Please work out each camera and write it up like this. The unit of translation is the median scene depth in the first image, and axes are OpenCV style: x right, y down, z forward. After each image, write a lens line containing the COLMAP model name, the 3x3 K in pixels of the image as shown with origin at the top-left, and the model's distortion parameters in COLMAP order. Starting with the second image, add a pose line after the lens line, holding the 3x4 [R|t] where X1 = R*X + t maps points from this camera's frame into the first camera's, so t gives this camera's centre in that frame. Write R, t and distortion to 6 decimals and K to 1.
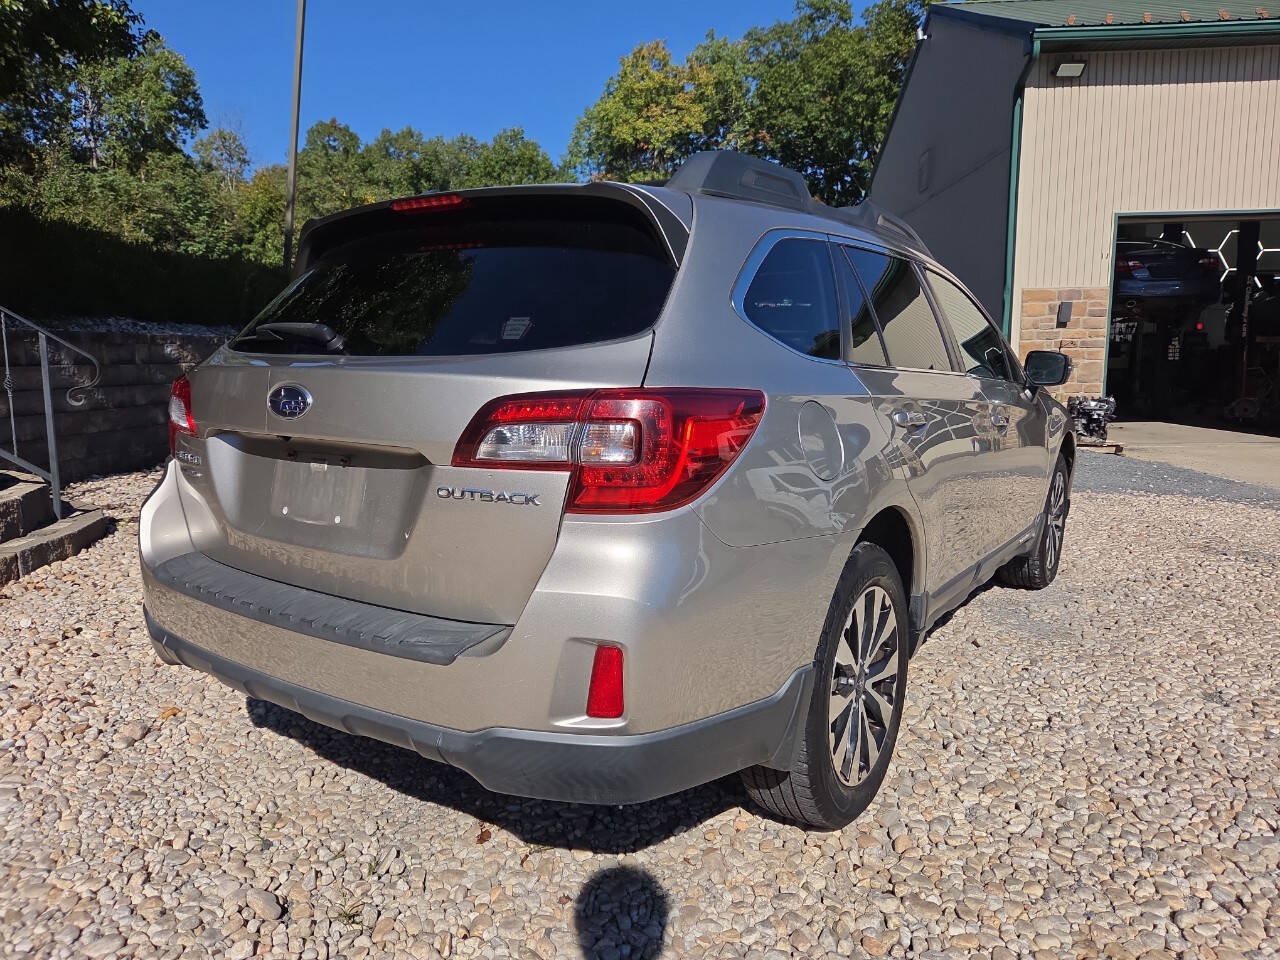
lens RADIAL K [[846.0, 0, 641.0], [0, 846.0, 480.7], [0, 0, 1]] dist [0.049092, -0.040754]
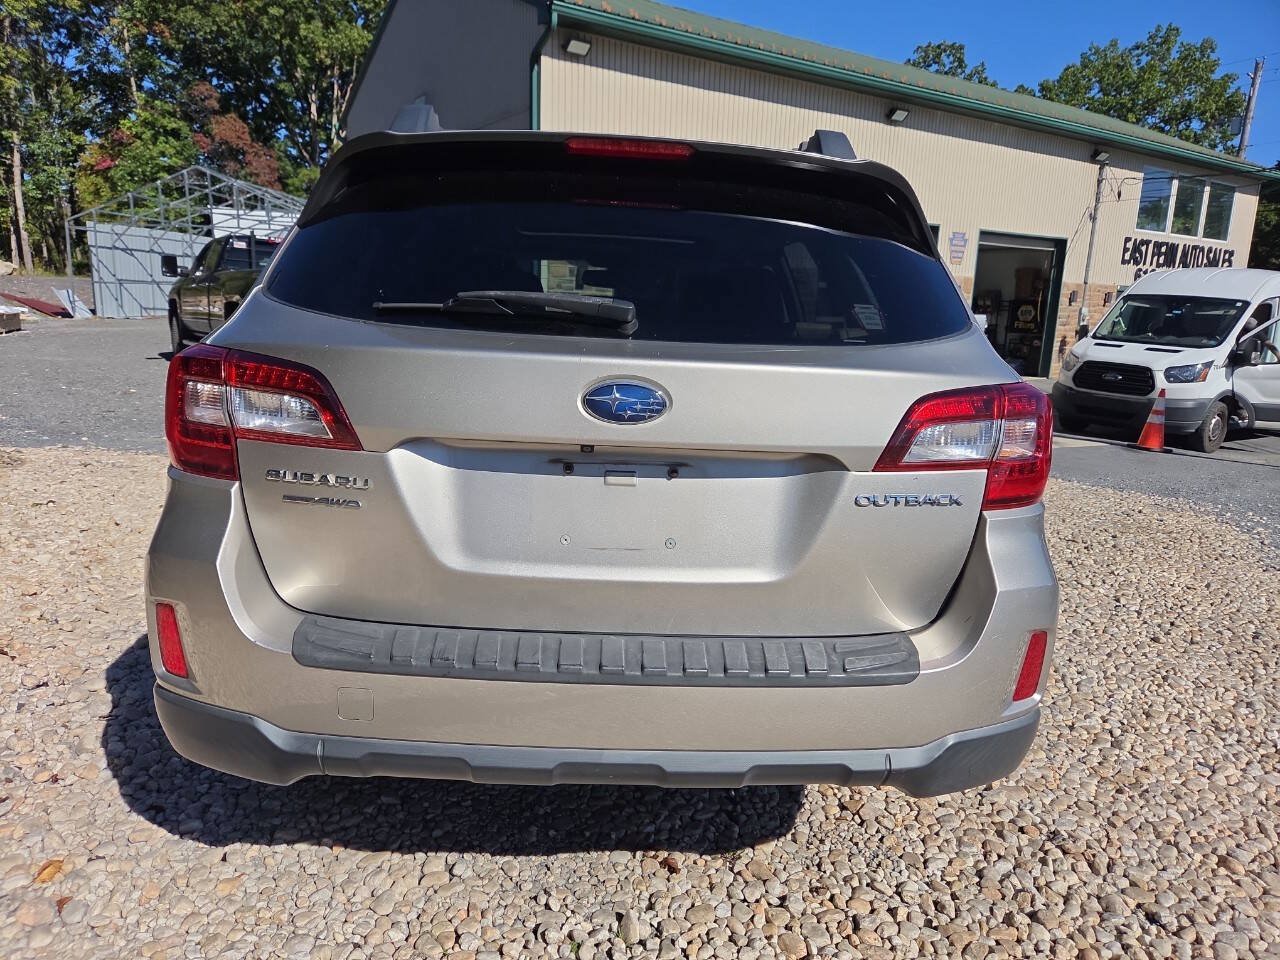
lens RADIAL K [[846.0, 0, 637.5], [0, 846.0, 483.6], [0, 0, 1]] dist [0.049092, -0.040754]
pose [[0.808318, -0.085182, 0.582551, -0.119564], [0.045553, 0.995561, 0.082365, -0.011294], [-0.586981, -0.040040, 0.808610, 0.050557]]
